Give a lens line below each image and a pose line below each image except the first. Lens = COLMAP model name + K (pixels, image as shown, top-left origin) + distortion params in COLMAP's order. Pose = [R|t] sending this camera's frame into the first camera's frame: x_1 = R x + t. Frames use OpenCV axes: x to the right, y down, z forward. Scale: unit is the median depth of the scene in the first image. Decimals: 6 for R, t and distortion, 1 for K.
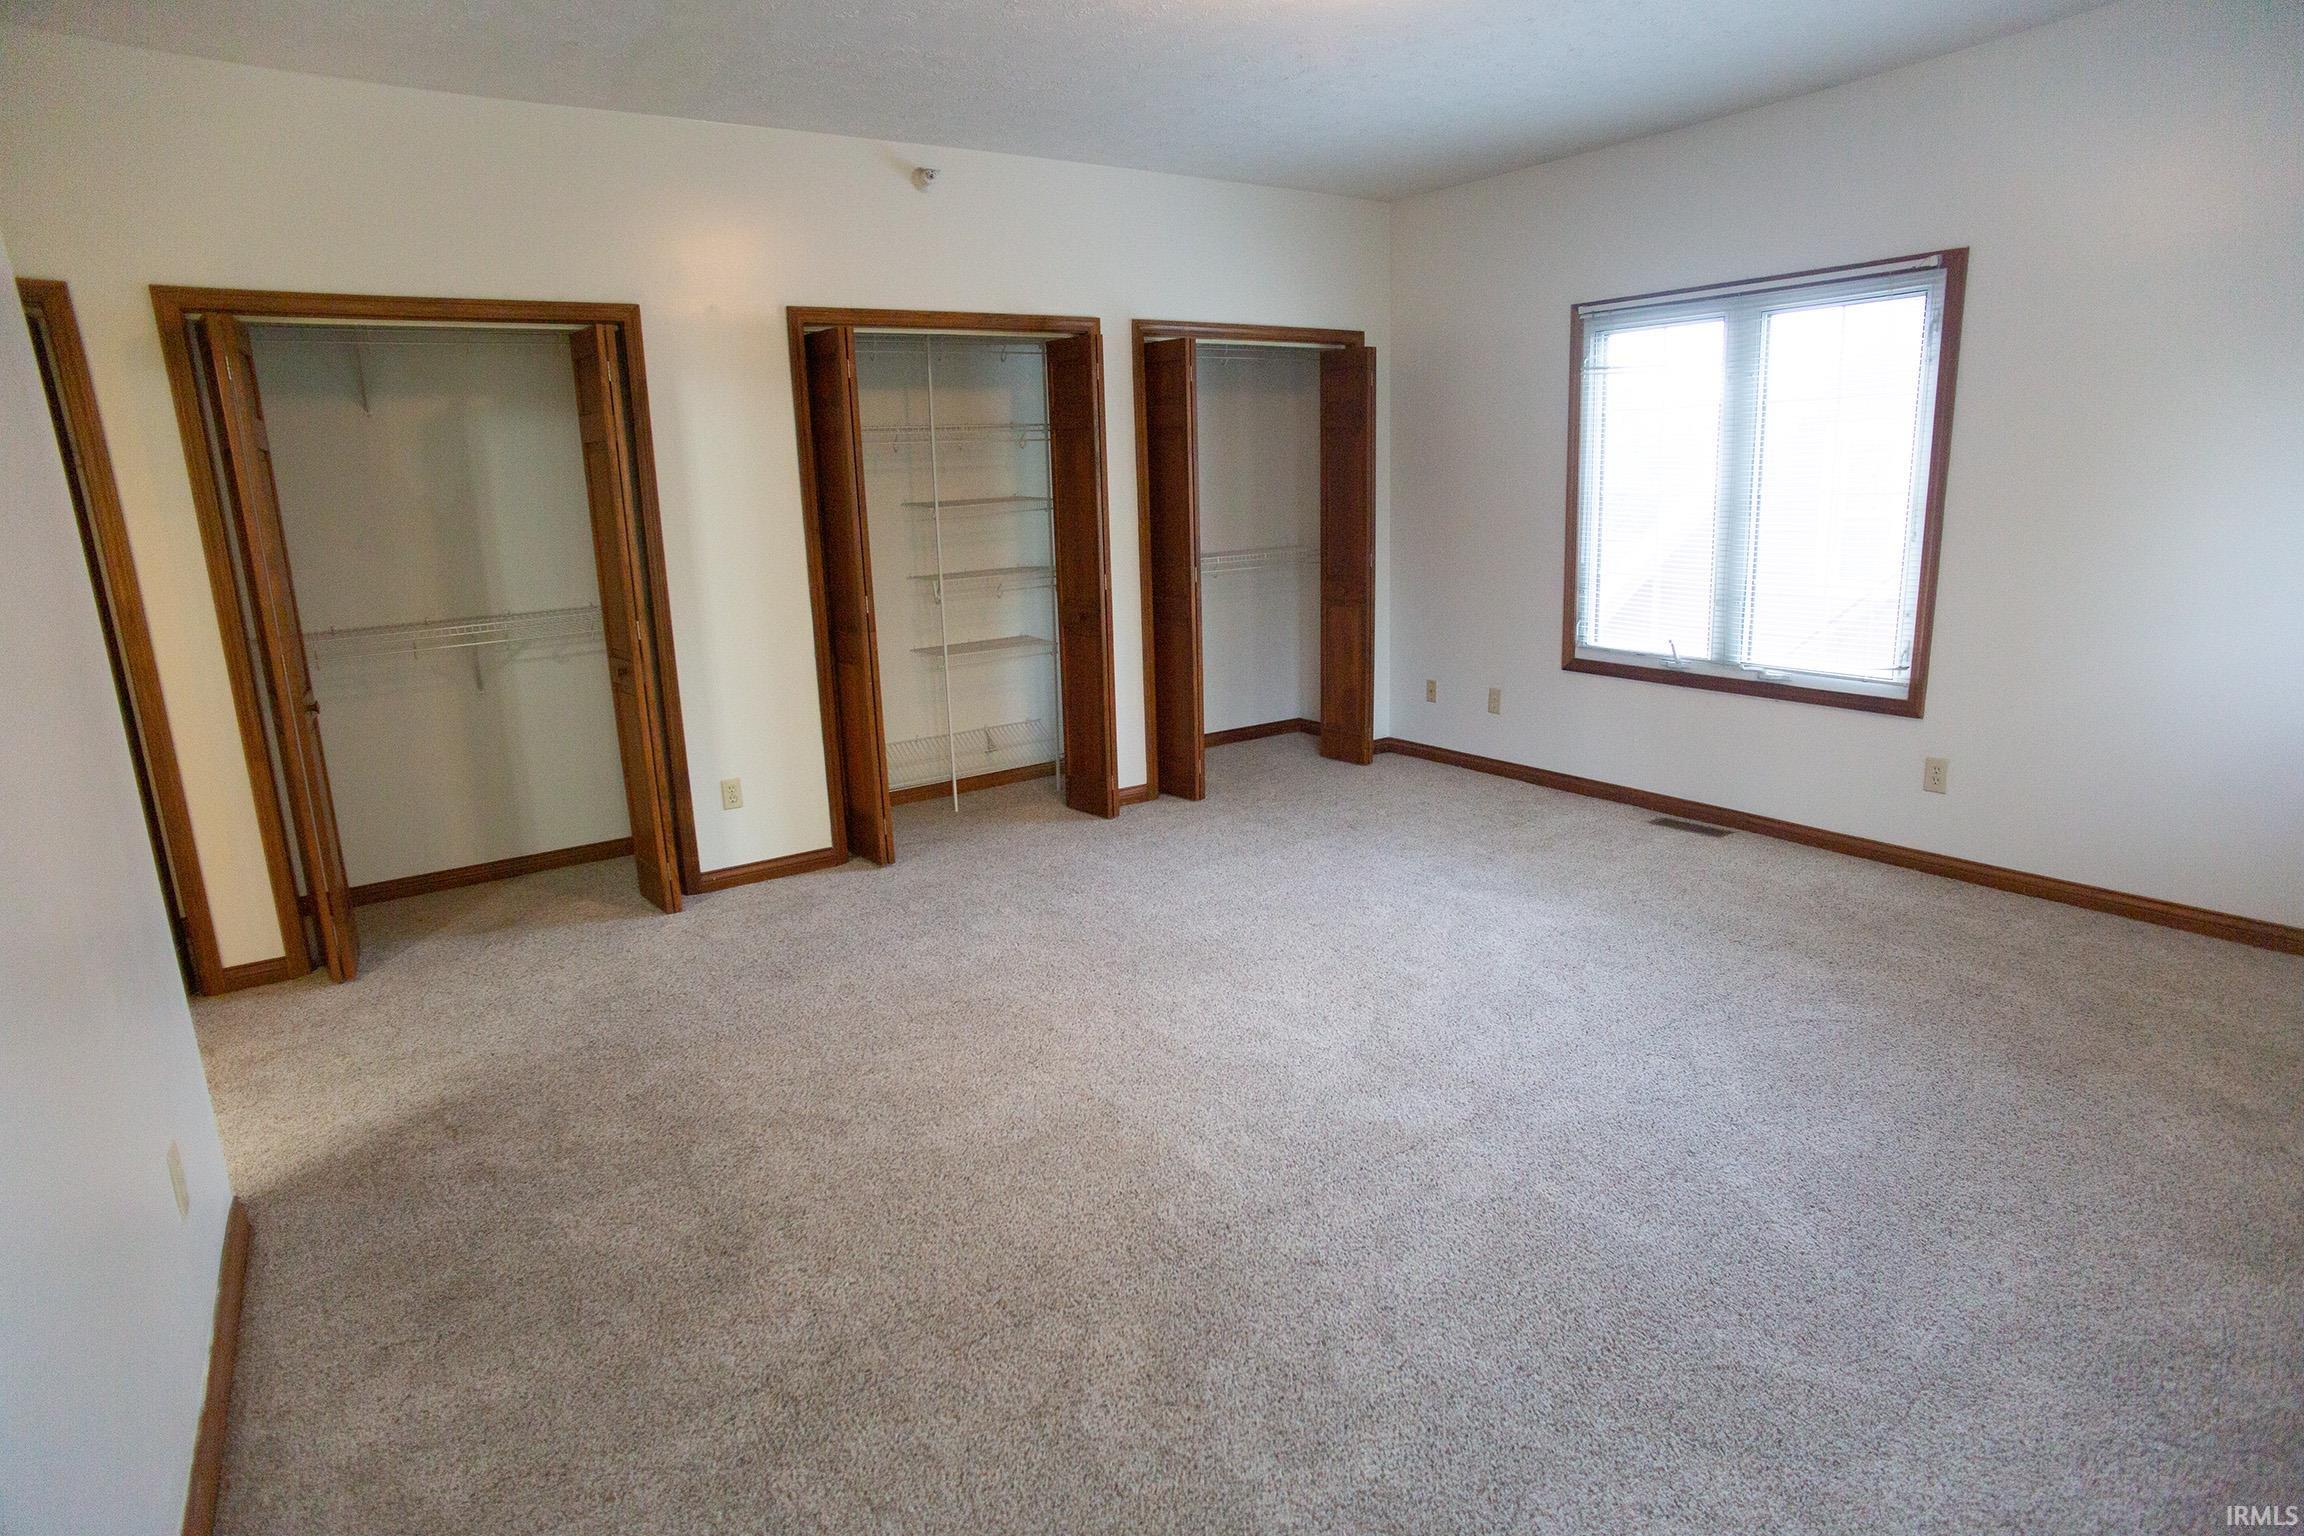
lens RADIAL K [[1251.4, 0, 1152.0], [0, 1251.4, 768.0], [0, 0, 1]] dist [-0.117090, 0.087212]
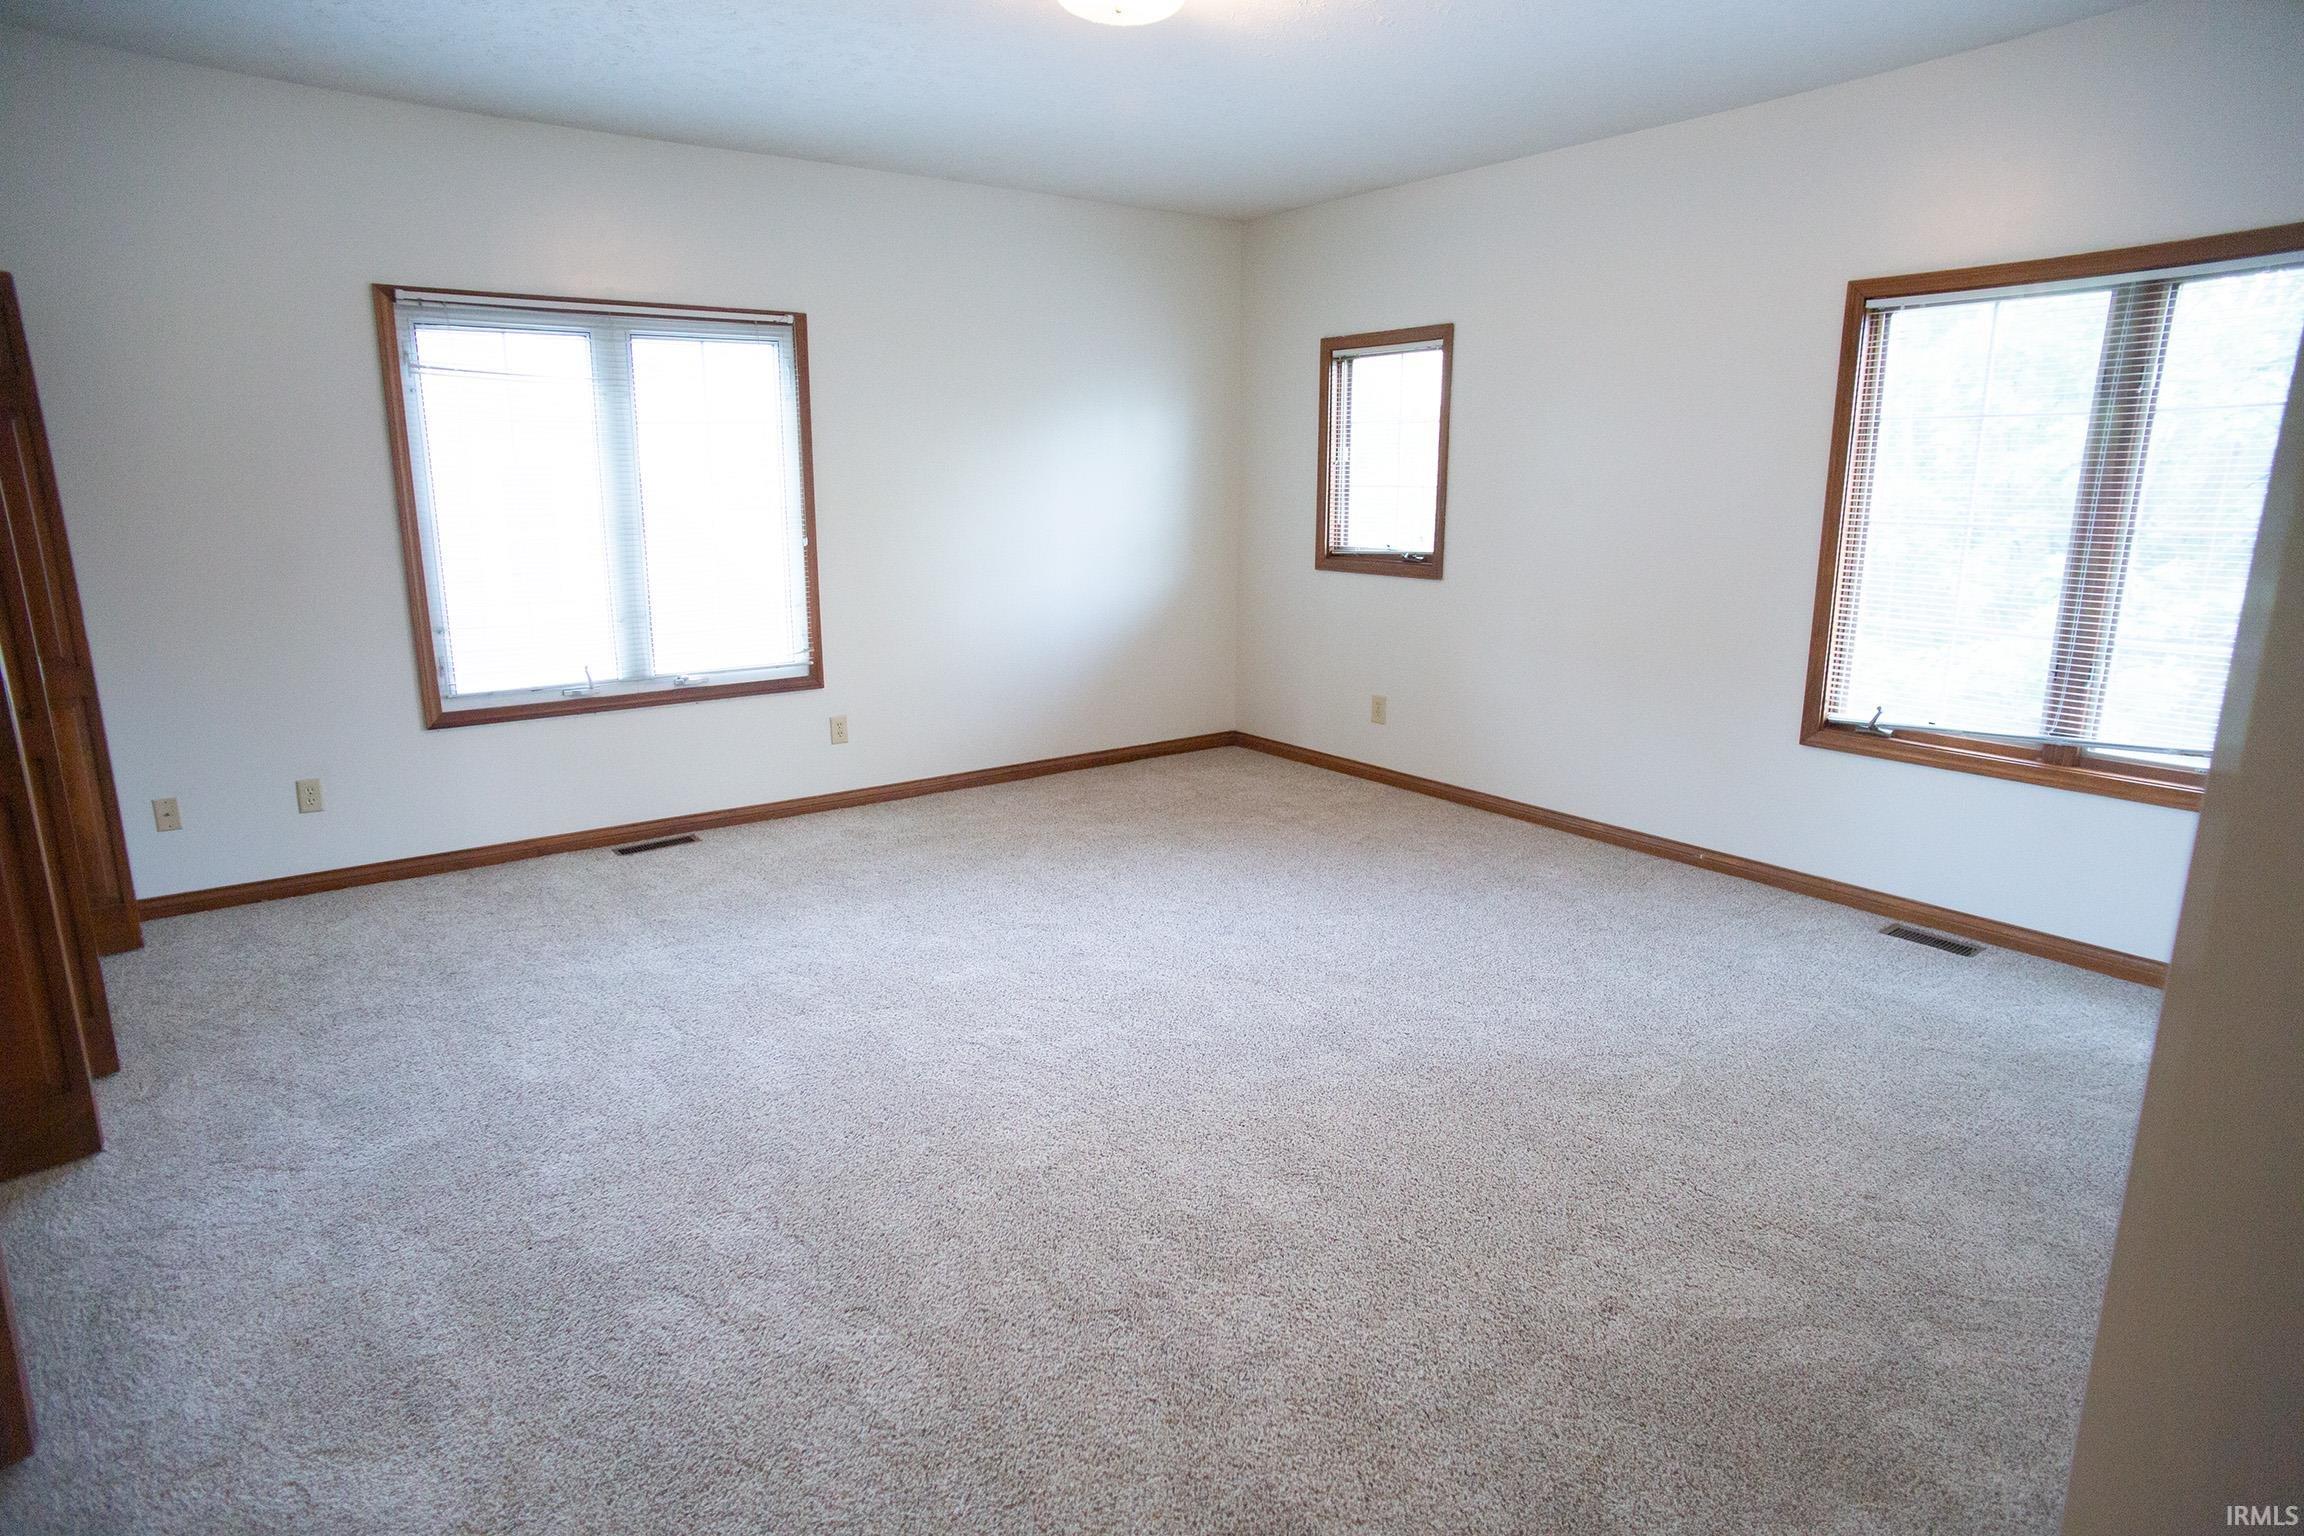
lens RADIAL K [[1251.4, 0, 1152.0], [0, 1251.4, 768.0], [0, 0, 1]] dist [-0.117090, 0.087212]
pose [[-0.042168, -0.192308, 0.980428, -0.574987], [0.227272, 0.953729, 0.196846, -0.123091], [-0.972918, 0.231124, 0.003489, 0.624075]]
